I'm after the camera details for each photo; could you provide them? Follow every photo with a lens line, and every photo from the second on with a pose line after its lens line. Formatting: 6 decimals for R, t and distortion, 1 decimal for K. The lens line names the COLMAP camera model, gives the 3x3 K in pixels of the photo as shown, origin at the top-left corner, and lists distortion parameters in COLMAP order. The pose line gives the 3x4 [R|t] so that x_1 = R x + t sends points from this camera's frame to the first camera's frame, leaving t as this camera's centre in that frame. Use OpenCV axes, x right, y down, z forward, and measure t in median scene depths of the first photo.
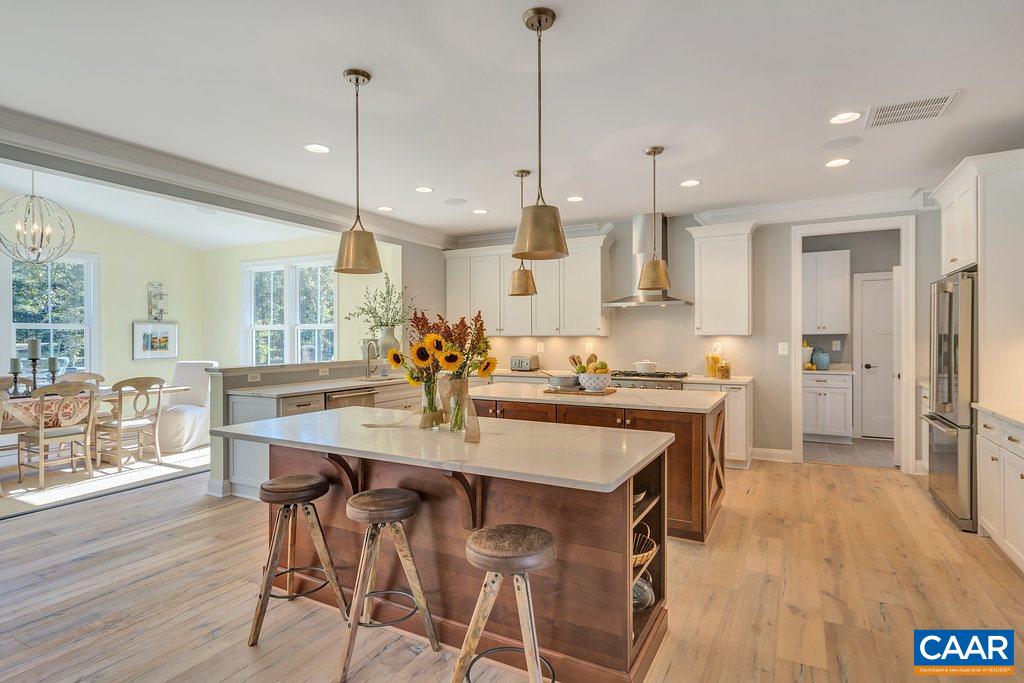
lens RADIAL K [[545.1, 0, 504.1], [0, 545.1, 335.7], [0, 0, 1]] dist [0.013130, 0.001057]
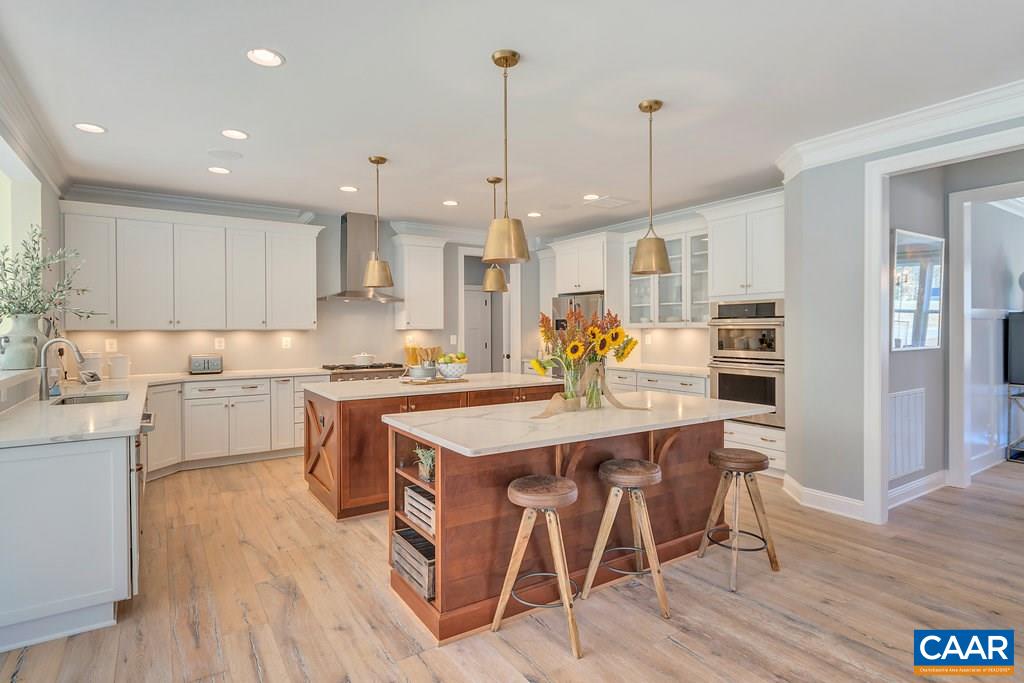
lens RADIAL K [[545.1, 0, 510.0], [0, 545.1, 333.3], [0, 0, 1]] dist [0.013130, 0.001057]
pose [[0.475378, -0.005161, 0.879766, -0.535087], [0.003128, 0.999986, 0.004176, 0.003858], [-0.879776, 0.000767, 0.475388, 0.262781]]
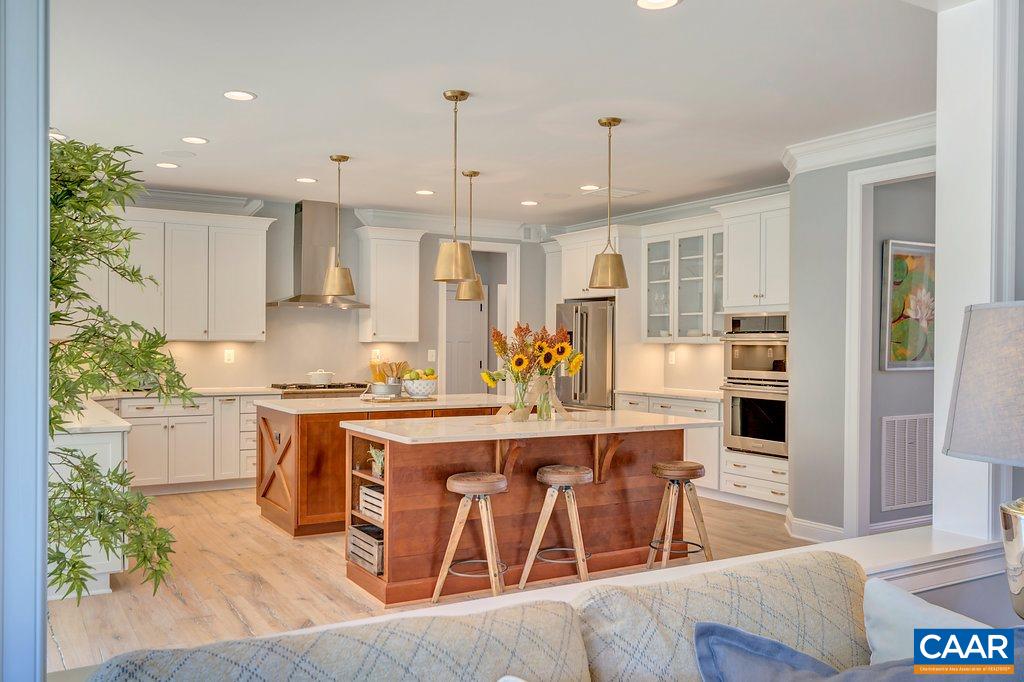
lens RADIAL K [[860.4, 0, 509.5], [0, 860.4, 348.8], [0, 0, 1]] dist [0.012143, -0.007595]
pose [[0.511236, 0.001521, 0.859439, -0.781371], [-0.007467, 0.999969, 0.002672, 0.005617], [-0.859408, -0.007784, 0.511231, 0.039679]]
